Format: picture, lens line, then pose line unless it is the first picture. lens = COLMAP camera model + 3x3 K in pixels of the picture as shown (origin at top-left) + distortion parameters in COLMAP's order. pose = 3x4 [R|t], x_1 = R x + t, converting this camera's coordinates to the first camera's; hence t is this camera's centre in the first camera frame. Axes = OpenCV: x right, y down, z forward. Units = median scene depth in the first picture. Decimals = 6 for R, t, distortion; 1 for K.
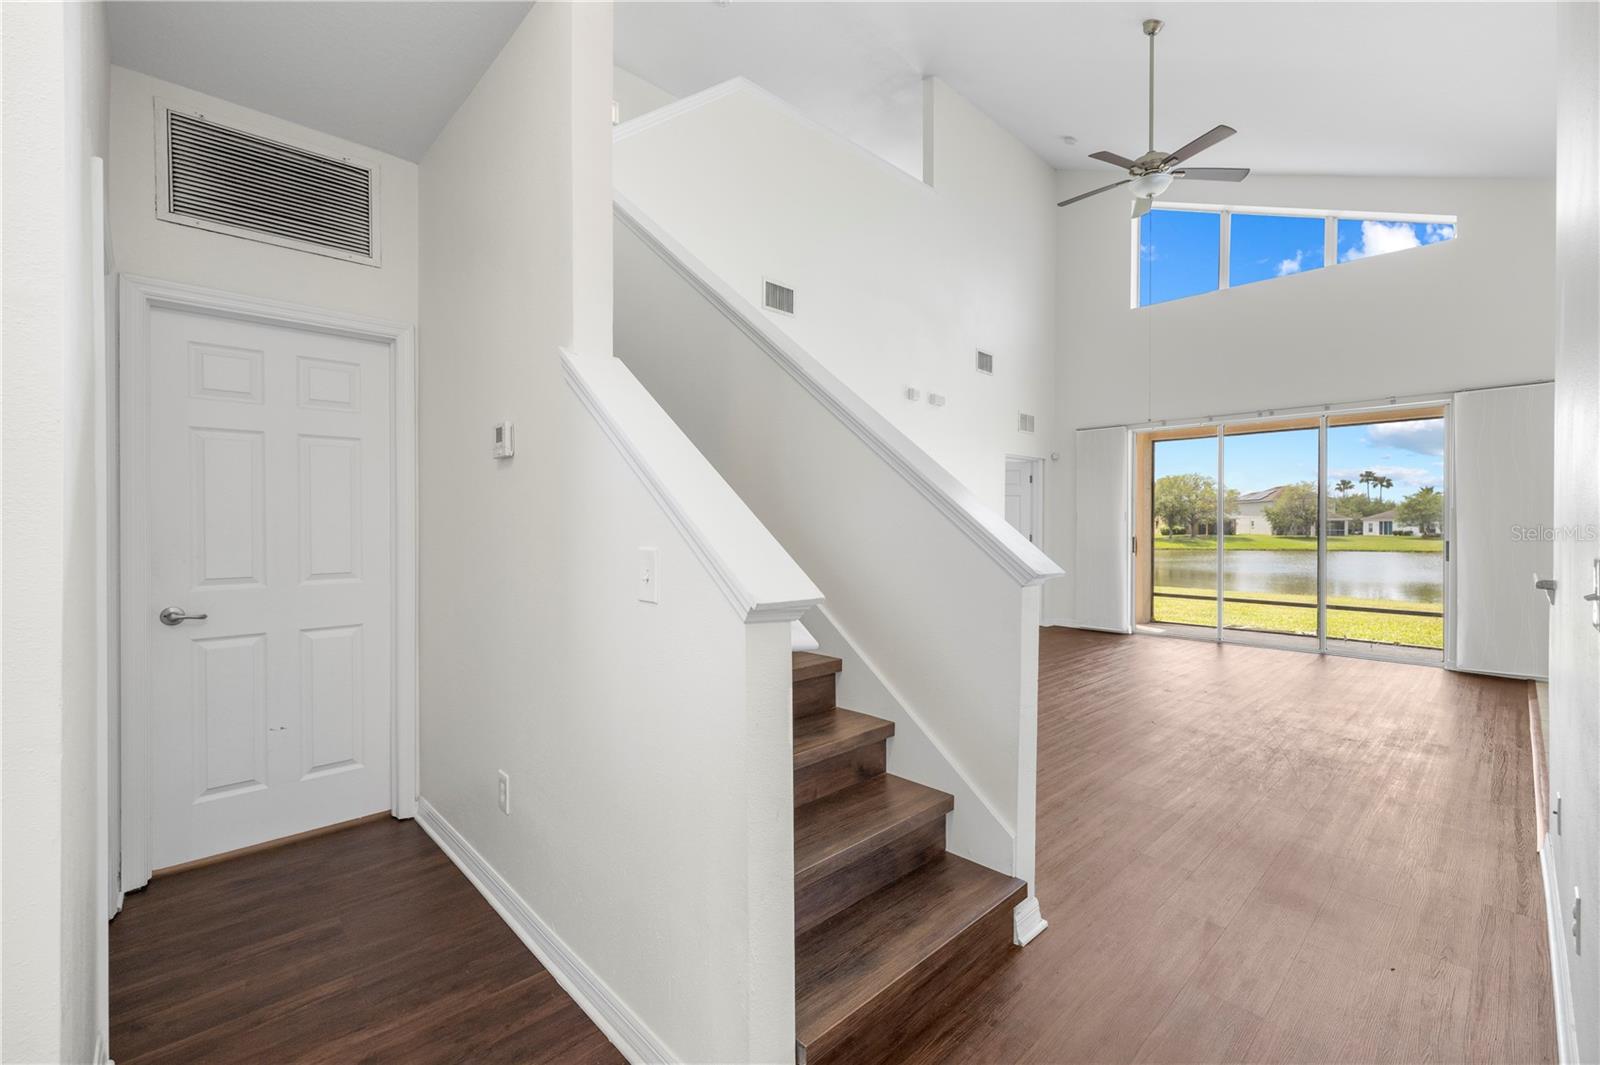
lens RADIAL K [[673.8, 0, 799.8], [0, 673.8, 527.5], [0, 0, 1]] dist [-0.000724, 0.000020]
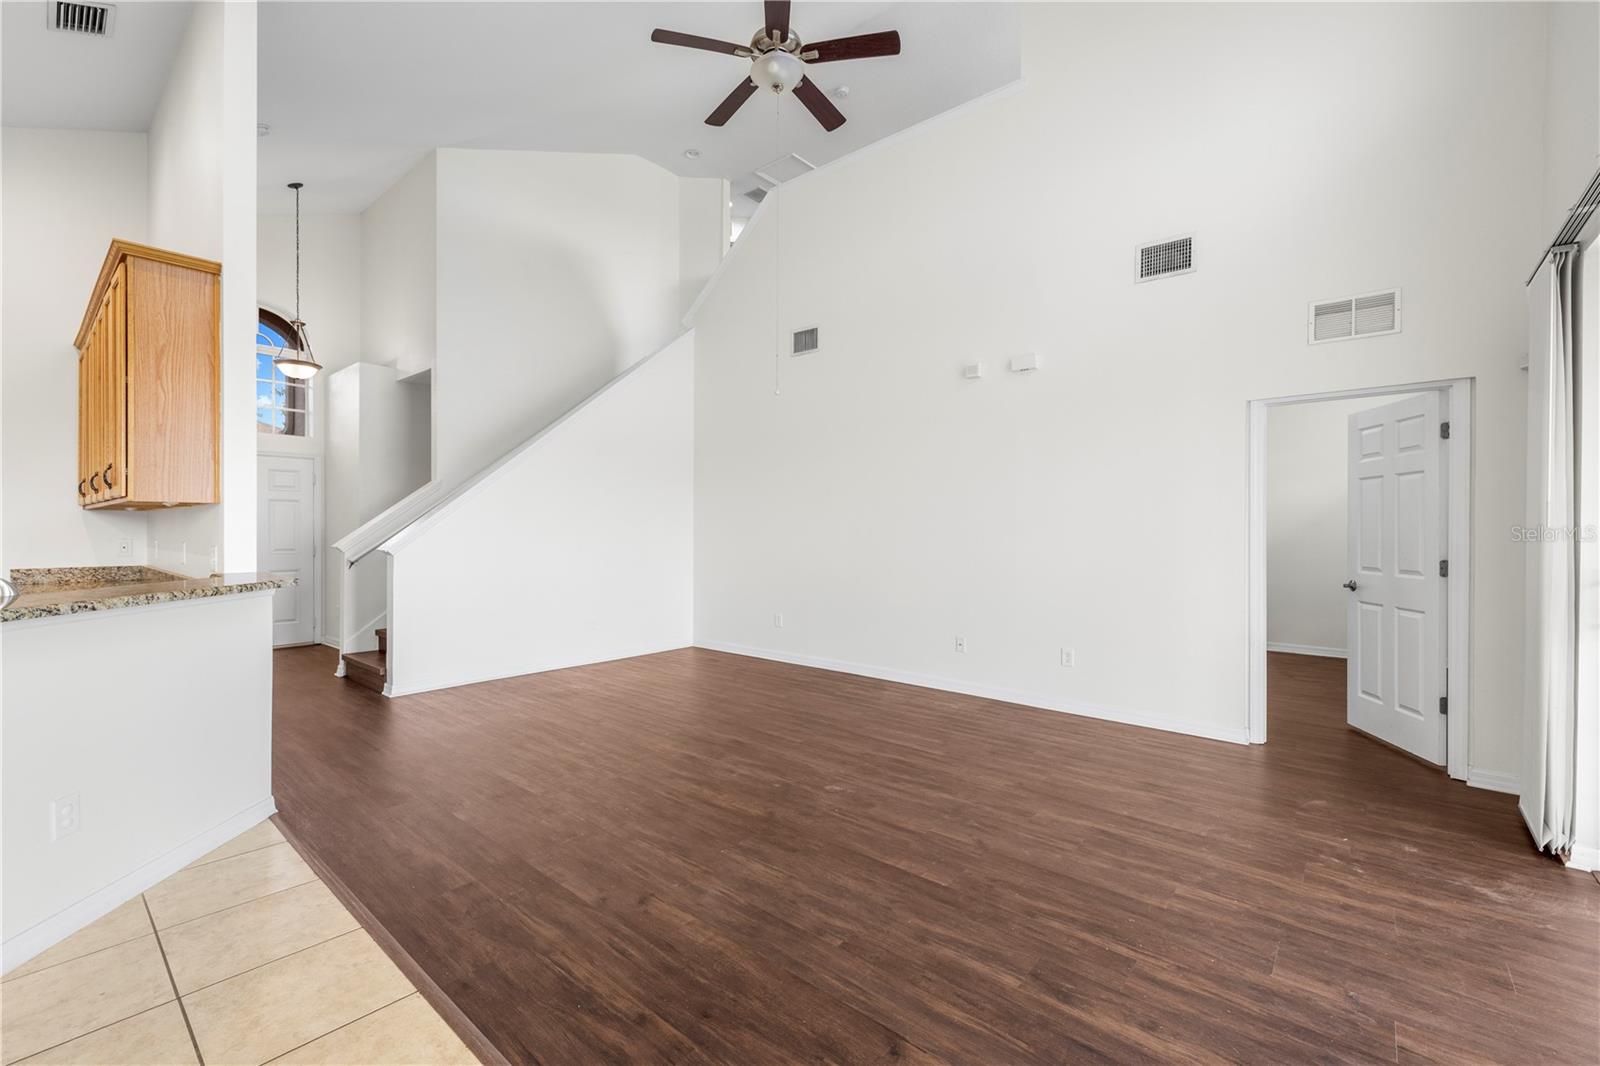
lens RADIAL K [[673.8, 0, 799.9], [0, 673.8, 532.0], [0, 0, 1]] dist [-0.000724, 0.000020]
pose [[0.110244, 0.005583, -0.993889, 1.082273], [-0.009769, 0.999942, 0.004533, -0.014724], [0.993857, 0.009209, 0.110292, 0.889434]]
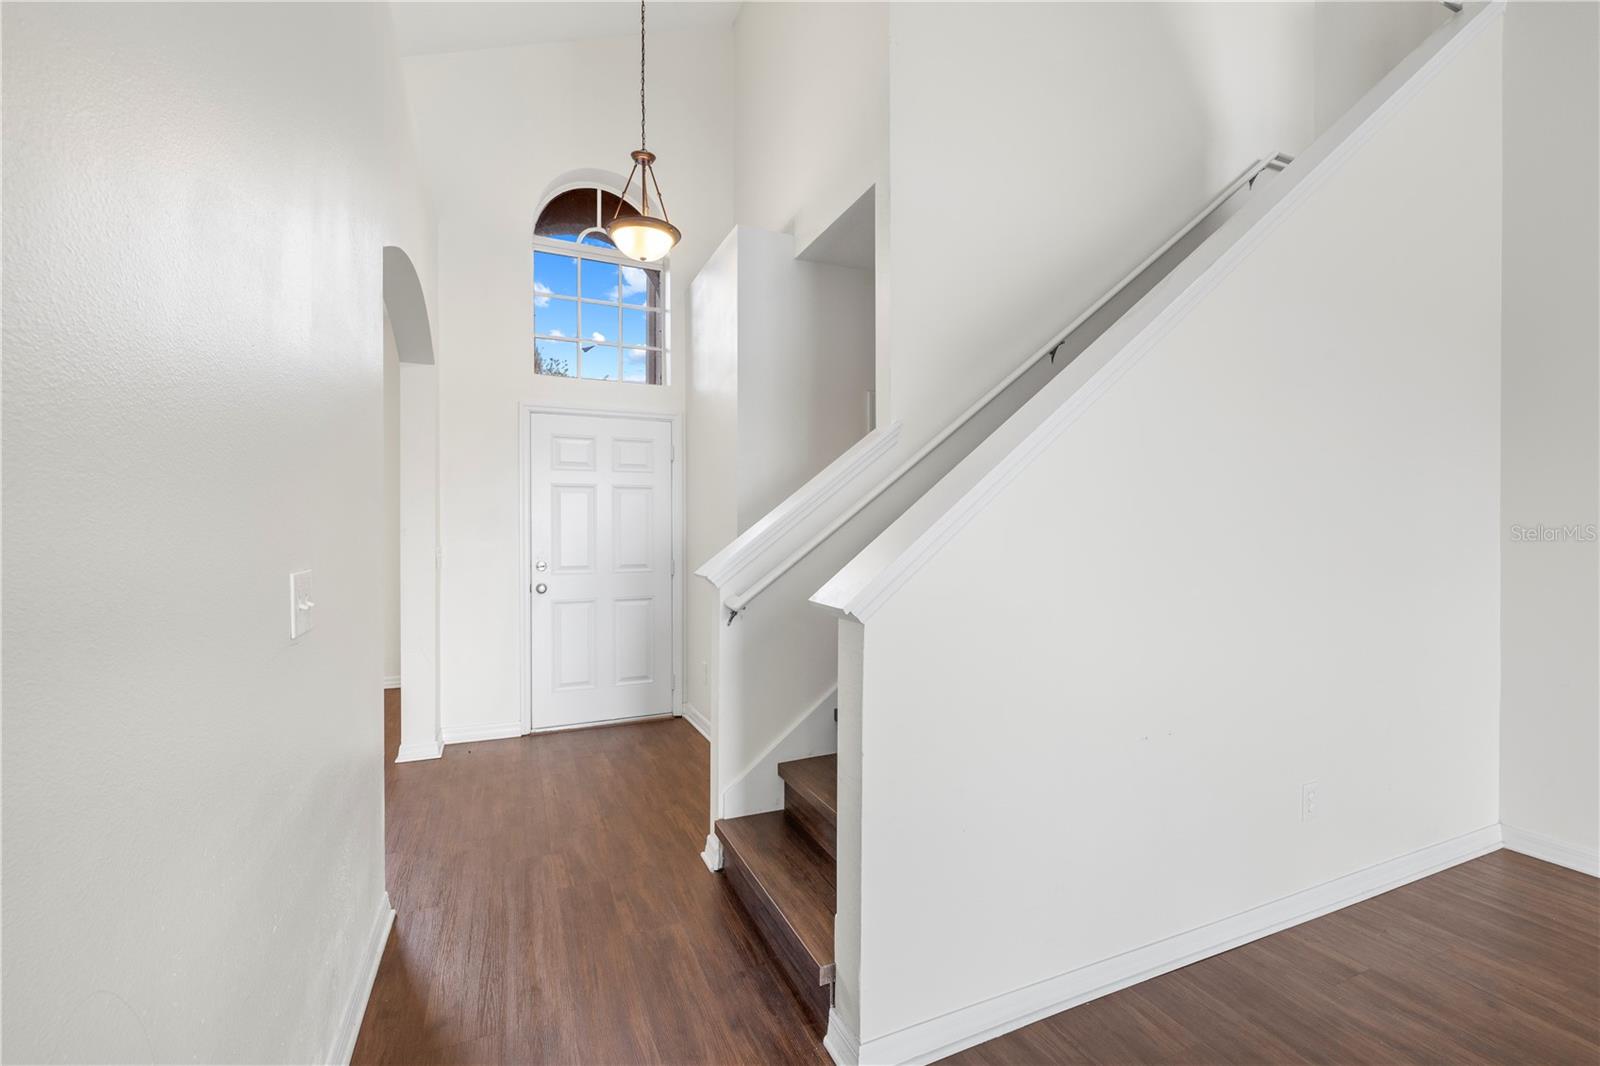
lens RADIAL K [[673.8, 0, 800.7], [0, 673.8, 533.2], [0, 0, 1]] dist [-0.000724, 0.000020]
pose [[-0.336407, 0.007979, -0.941683, 0.585520], [-0.006677, 0.999919, 0.010857, -0.015524], [0.941693, 0.009941, -0.336326, 0.620455]]
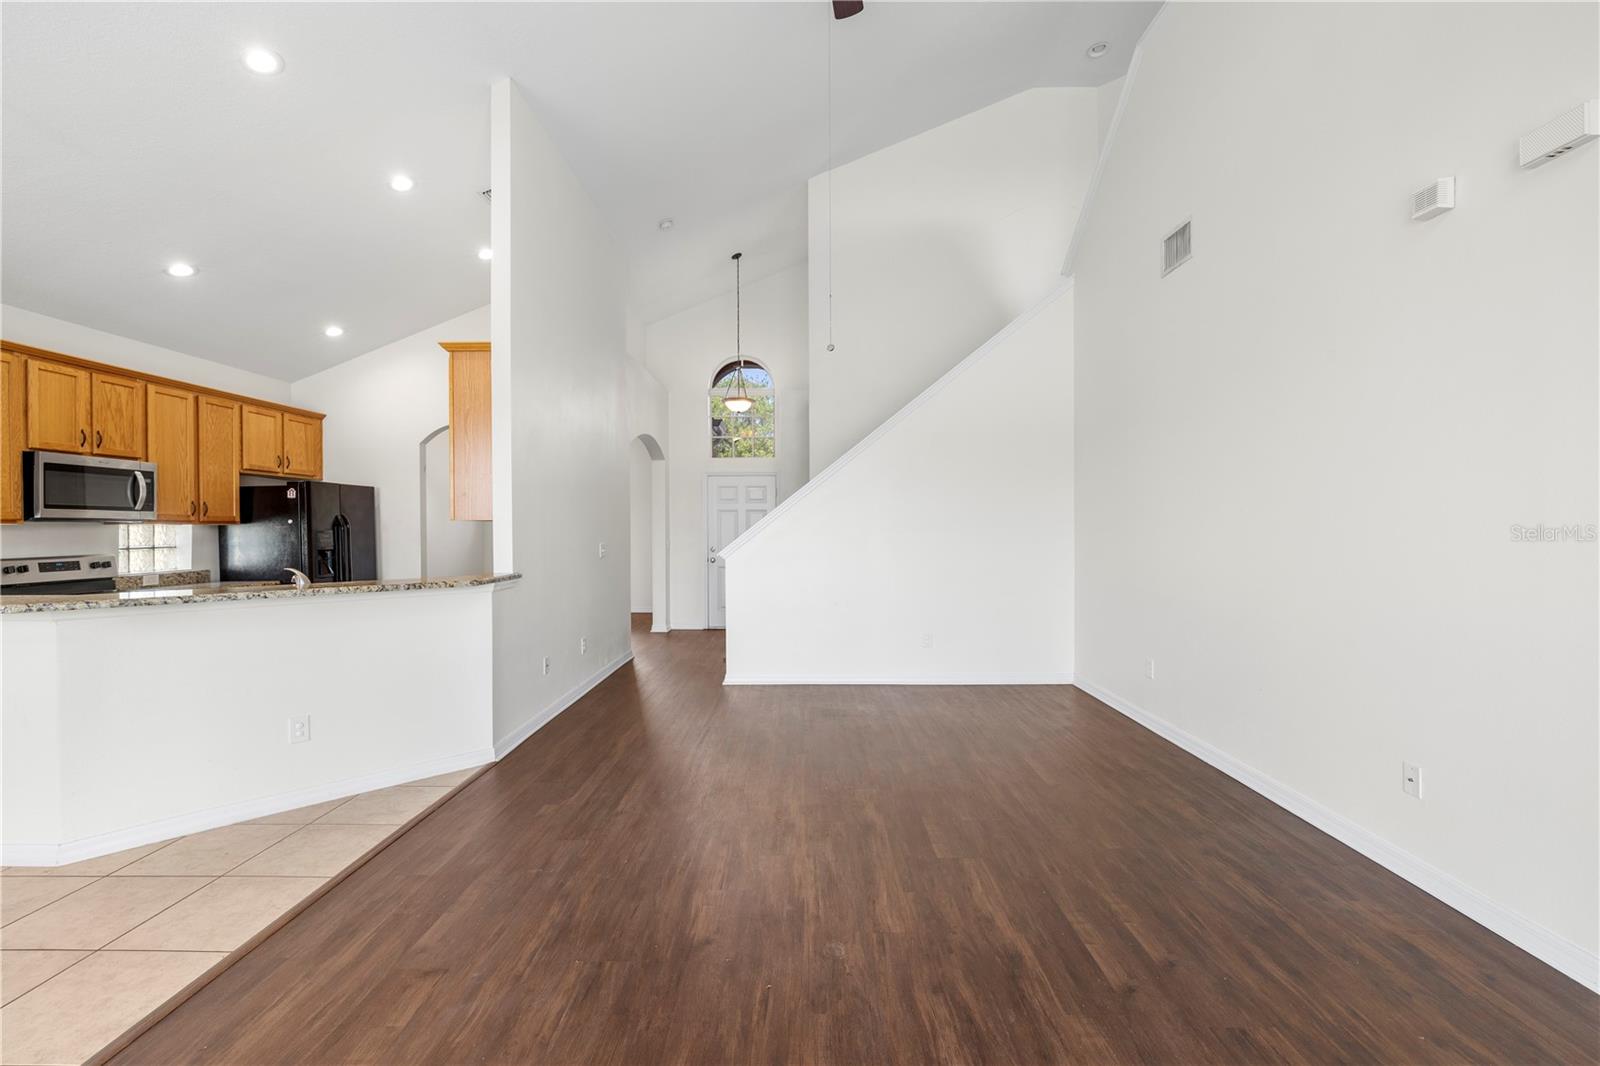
lens RADIAL K [[673.8, 0, 798.9], [0, 673.8, 532.9], [0, 0, 1]] dist [-0.000724, 0.000020]
pose [[-0.694357, 0.008754, -0.719578, 0.863495], [0.000033, 0.999926, 0.012132, -0.023113], [0.719631, 0.008400, -0.694306, 1.139967]]
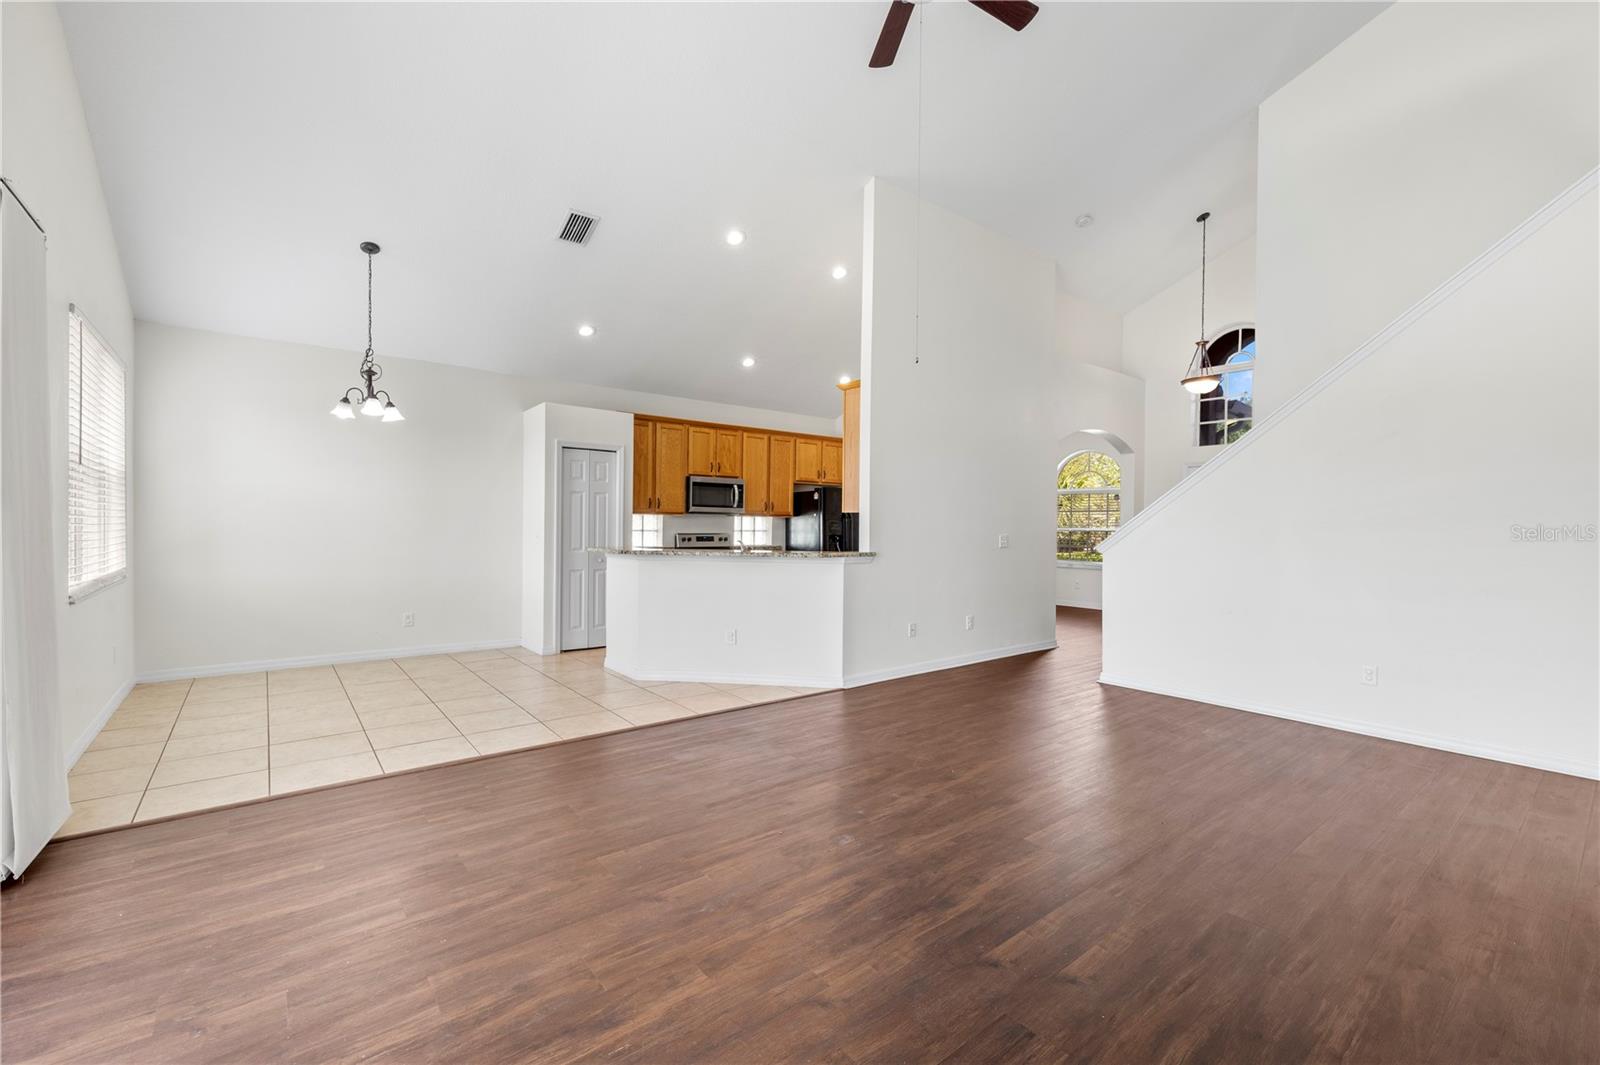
lens RADIAL K [[673.8, 0, 793.0], [0, 673.8, 532.1], [0, 0, 1]] dist [-0.000724, 0.000020]
pose [[-0.995713, -0.012551, 0.091638, 0.651445], [-0.011113, 0.999807, 0.016193, -0.016160], [-0.091823, 0.015105, -0.995661, 1.314908]]
